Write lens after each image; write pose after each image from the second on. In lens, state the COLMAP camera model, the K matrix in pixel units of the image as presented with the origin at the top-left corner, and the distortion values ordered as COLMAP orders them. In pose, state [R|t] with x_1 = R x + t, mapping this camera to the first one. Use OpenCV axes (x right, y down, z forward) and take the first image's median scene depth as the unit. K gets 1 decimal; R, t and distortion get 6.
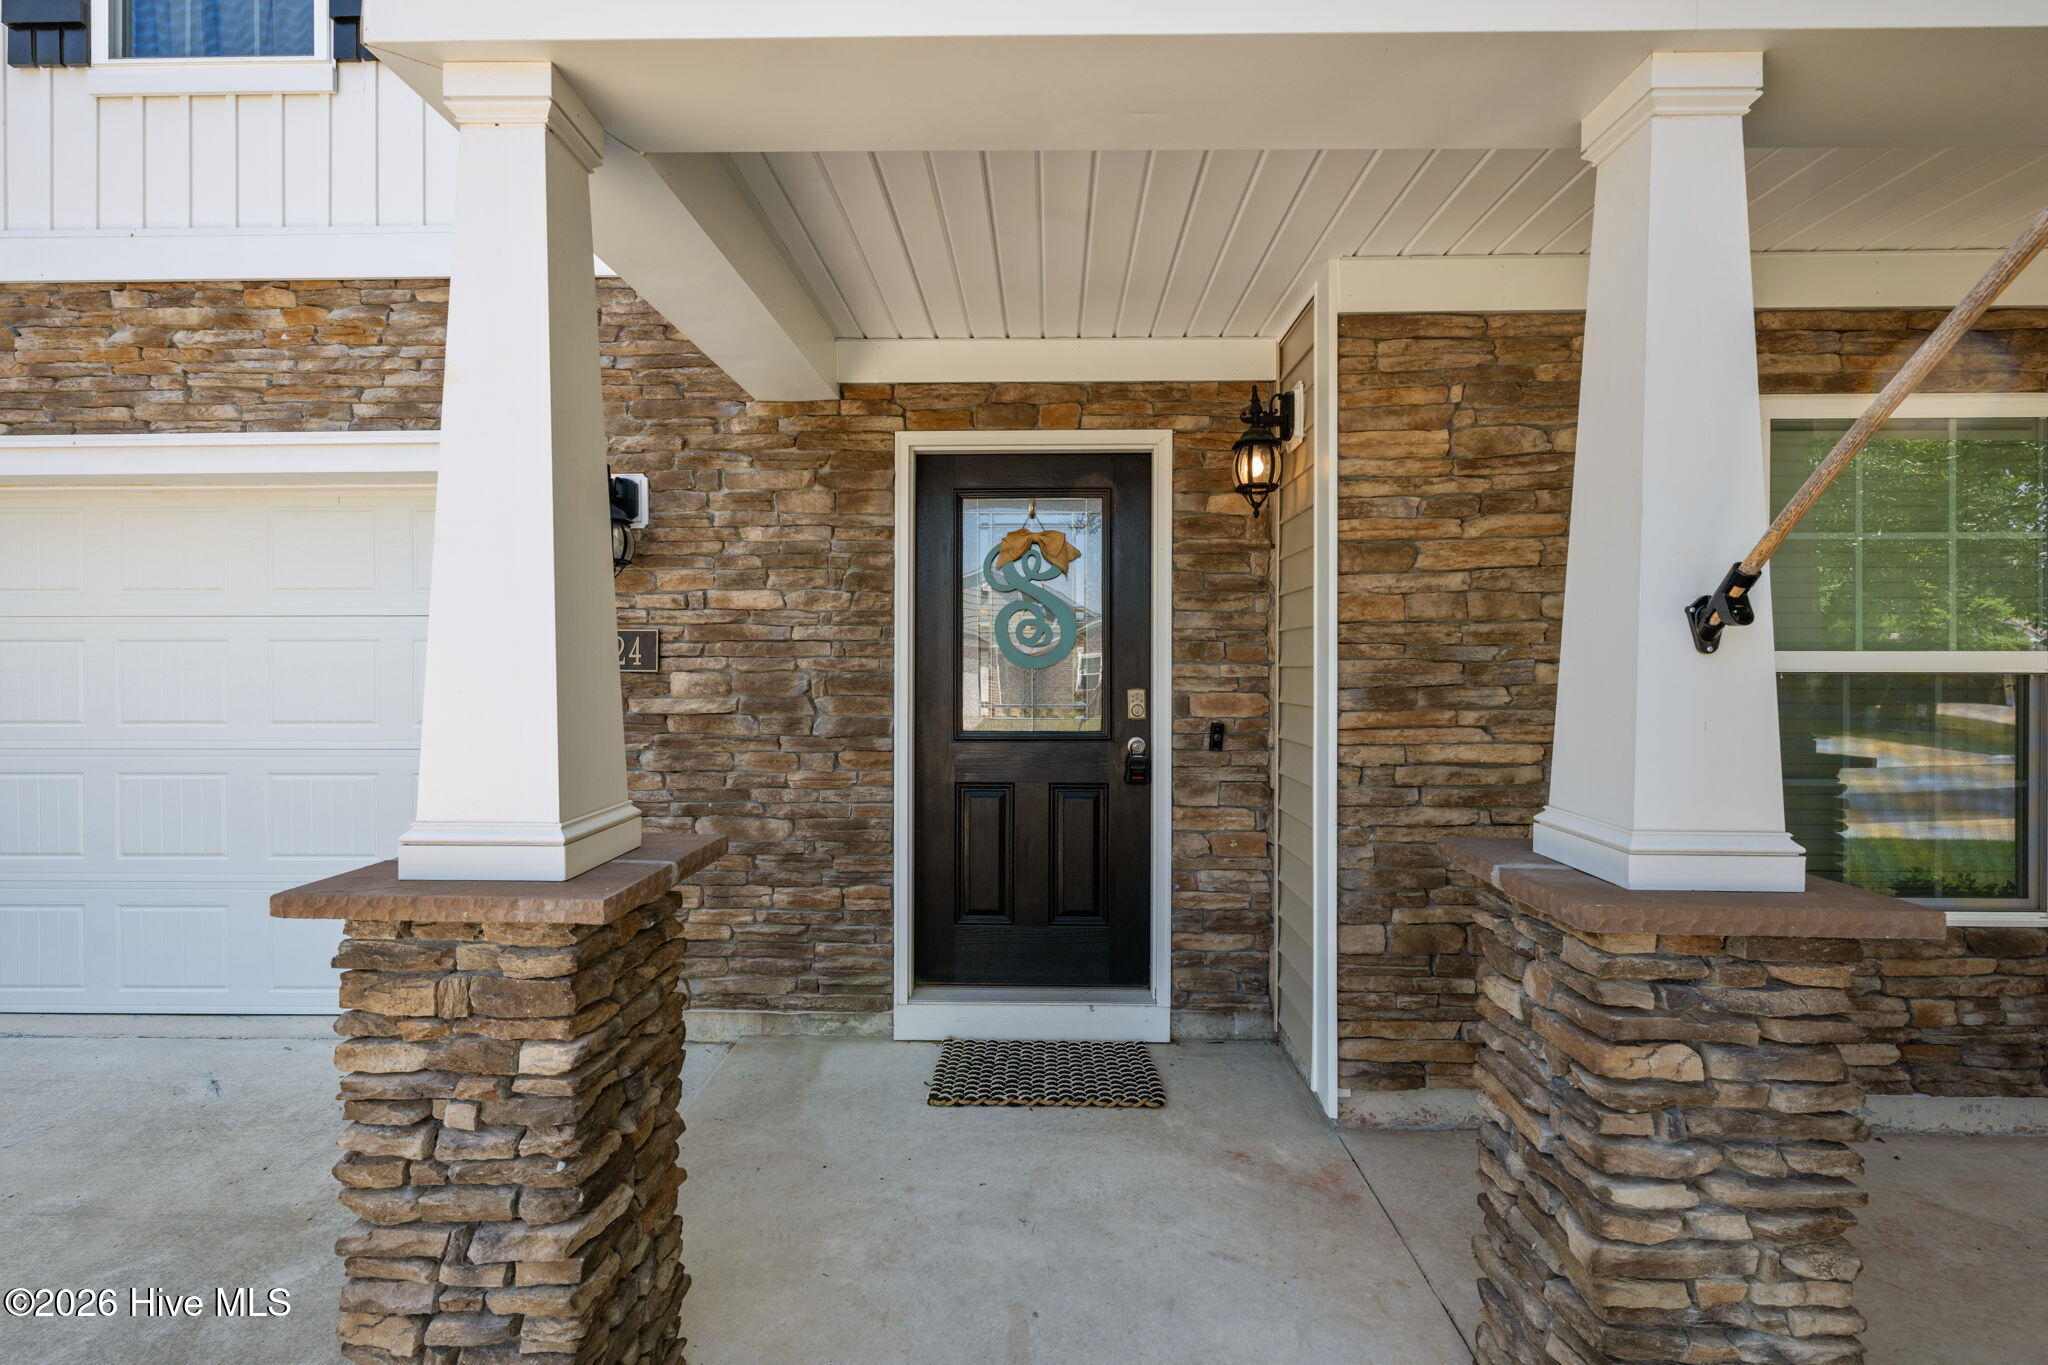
lens RADIAL K [[841.6, 0, 1014.4], [0, 841.6, 677.9], [0, 0, 1]] dist [-0.000774, -0.000152]
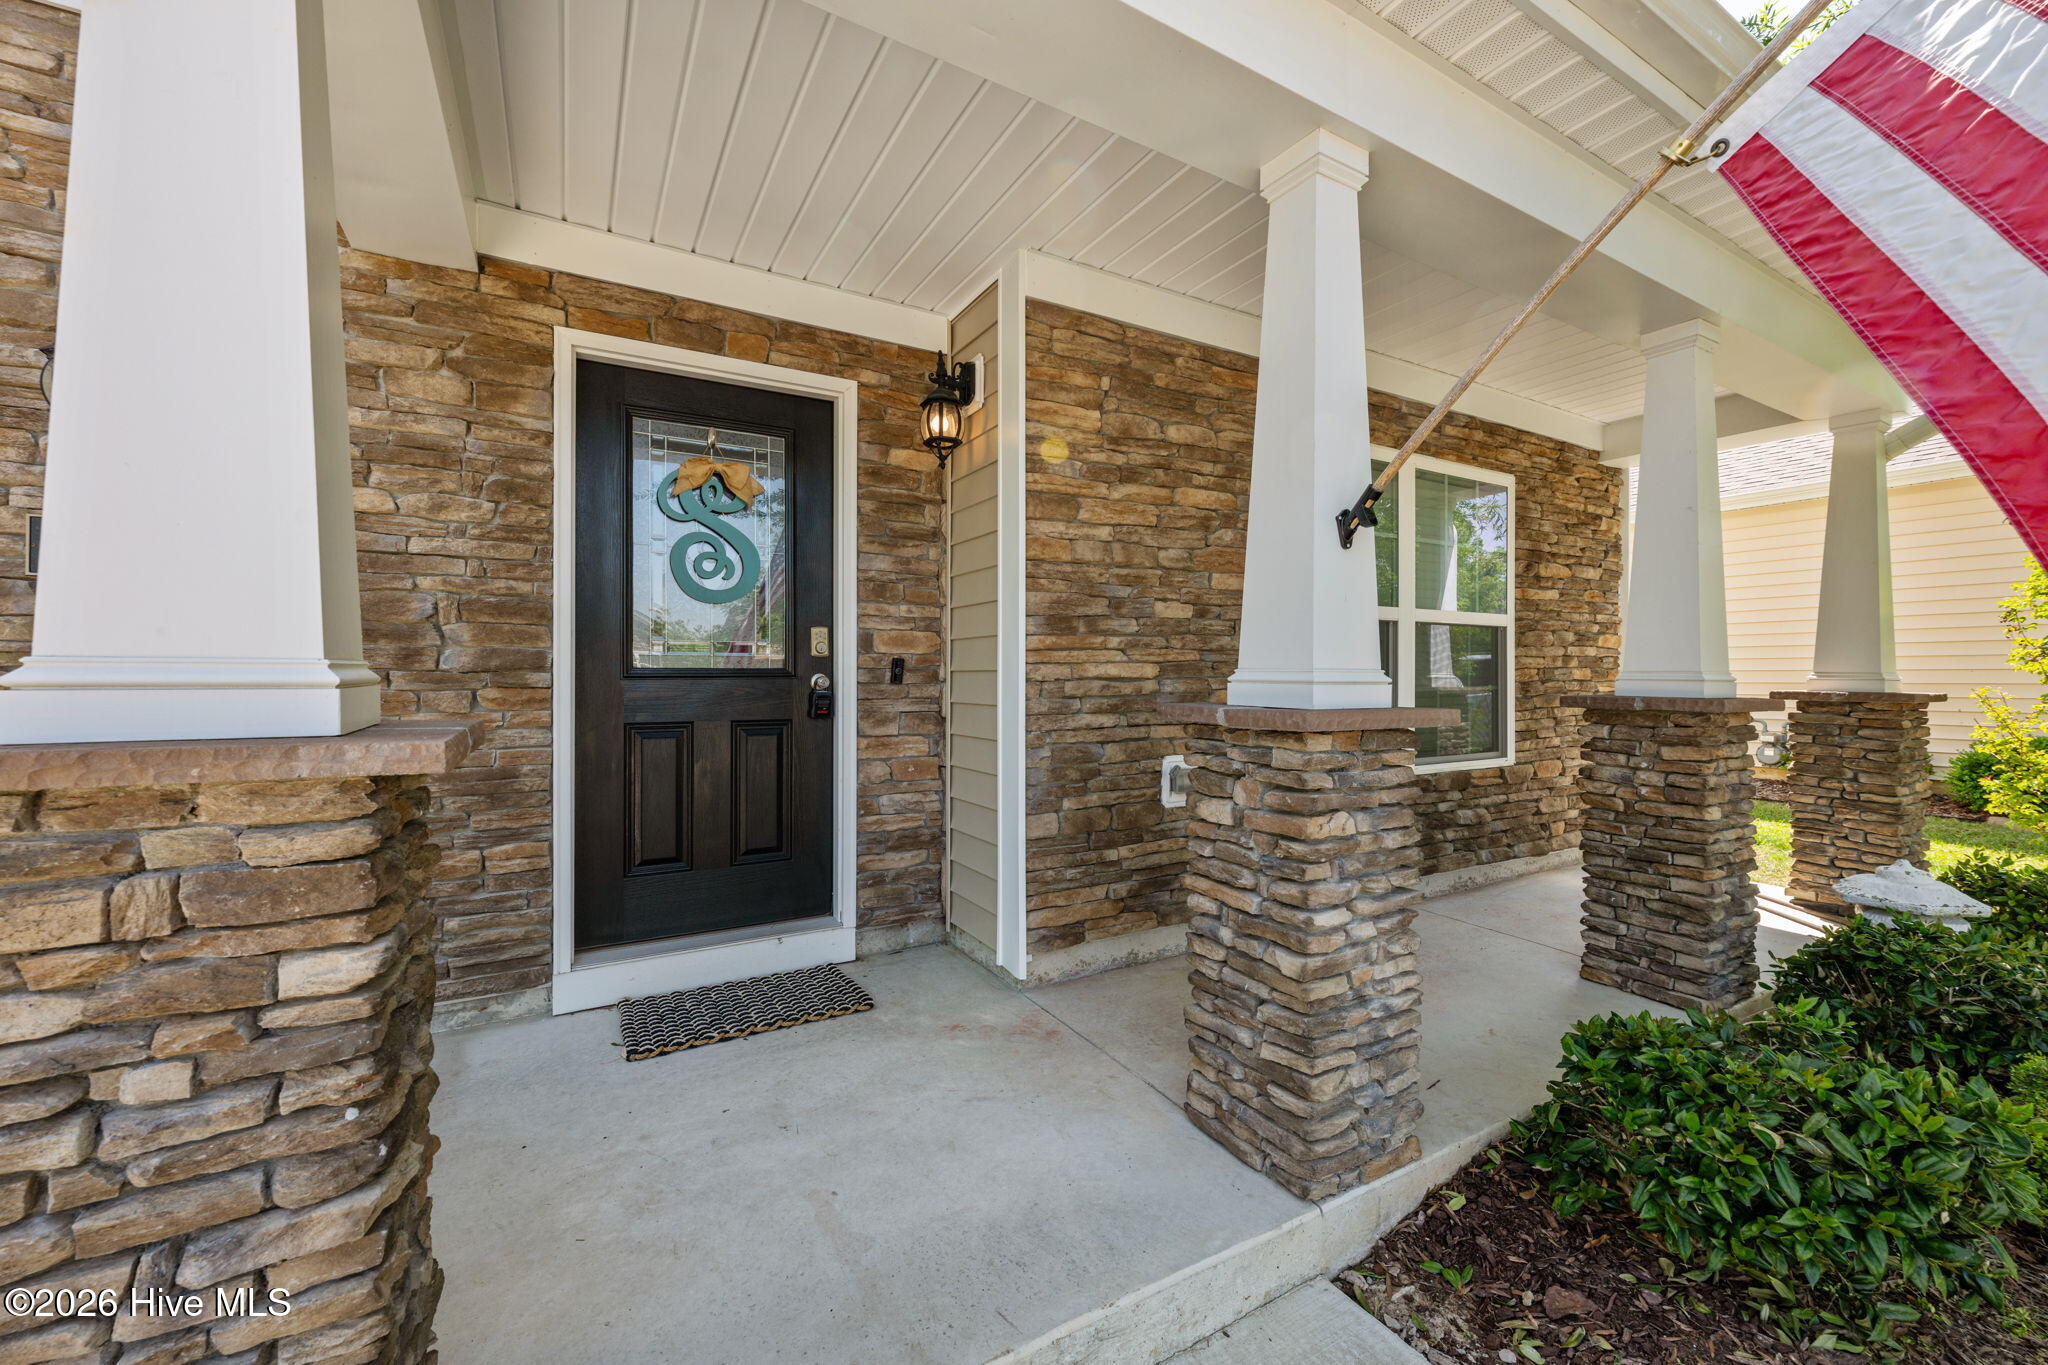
lens RADIAL K [[798.3, 0, 990.0], [0, 798.3, 686.9], [0, 0, 1]] dist [-0.000613, -0.000185]
pose [[0.862025, -0.001645, 0.506864, -0.197482], [0.001464, 0.999999, 0.000755, 0.098905], [-0.506864, 0.000091, 0.862026, 0.053708]]
